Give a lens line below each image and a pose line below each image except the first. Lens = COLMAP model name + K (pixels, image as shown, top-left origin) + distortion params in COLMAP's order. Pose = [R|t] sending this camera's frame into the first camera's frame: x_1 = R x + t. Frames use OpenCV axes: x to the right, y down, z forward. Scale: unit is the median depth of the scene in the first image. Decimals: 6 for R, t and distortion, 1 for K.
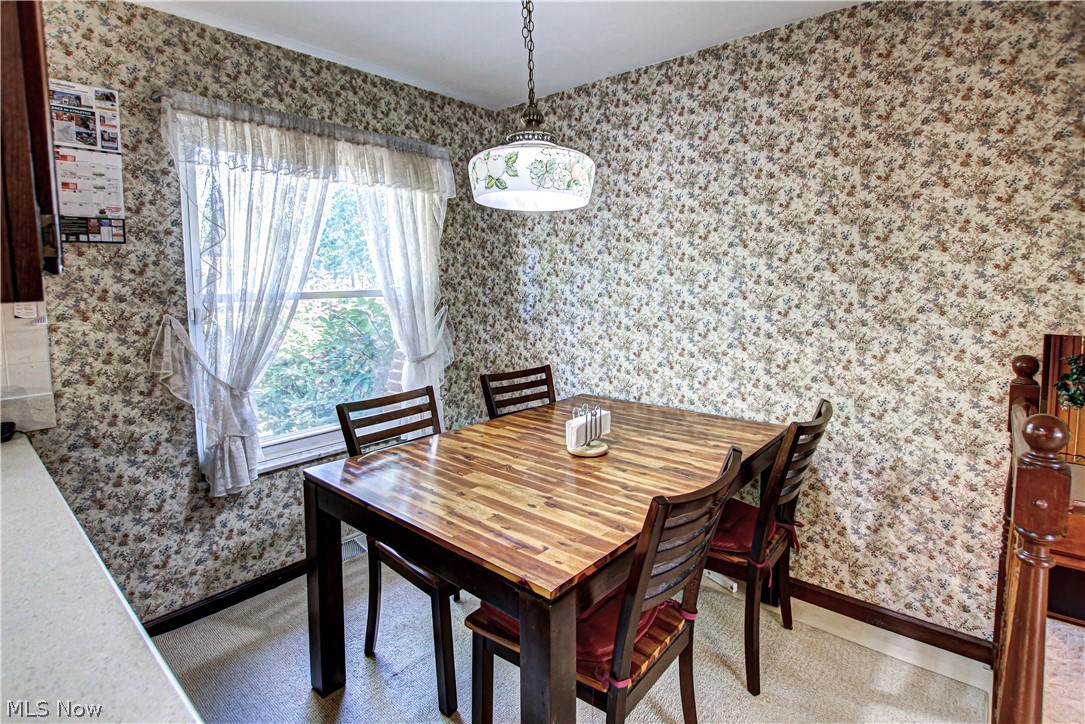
lens RADIAL K [[543.5, 0, 537.6], [0, 543.5, 344.7], [0, 0, 1]] dist [-0.019452, -0.000212]
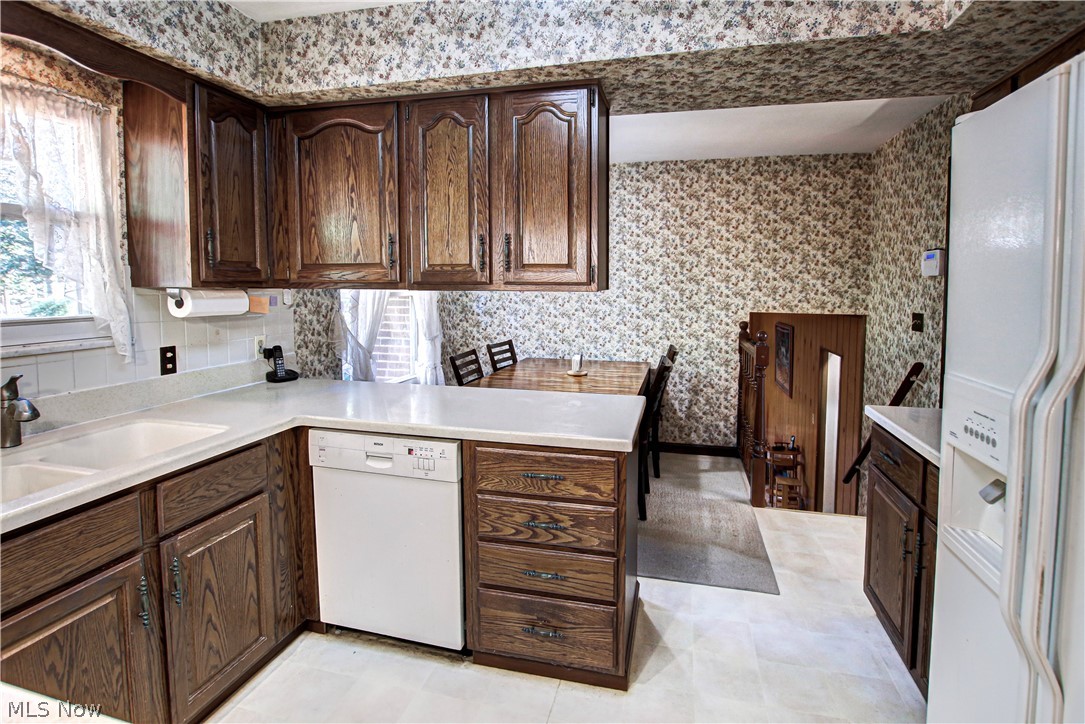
lens RADIAL K [[543.5, 0, 545.1], [0, 543.5, 355.3], [0, 0, 1]] dist [-0.019452, -0.000212]
pose [[0.891085, -0.039992, 0.452070, -0.859896], [0.038771, 0.999176, 0.011969, 0.094746], [-0.452176, 0.006862, 0.891902, -0.667574]]
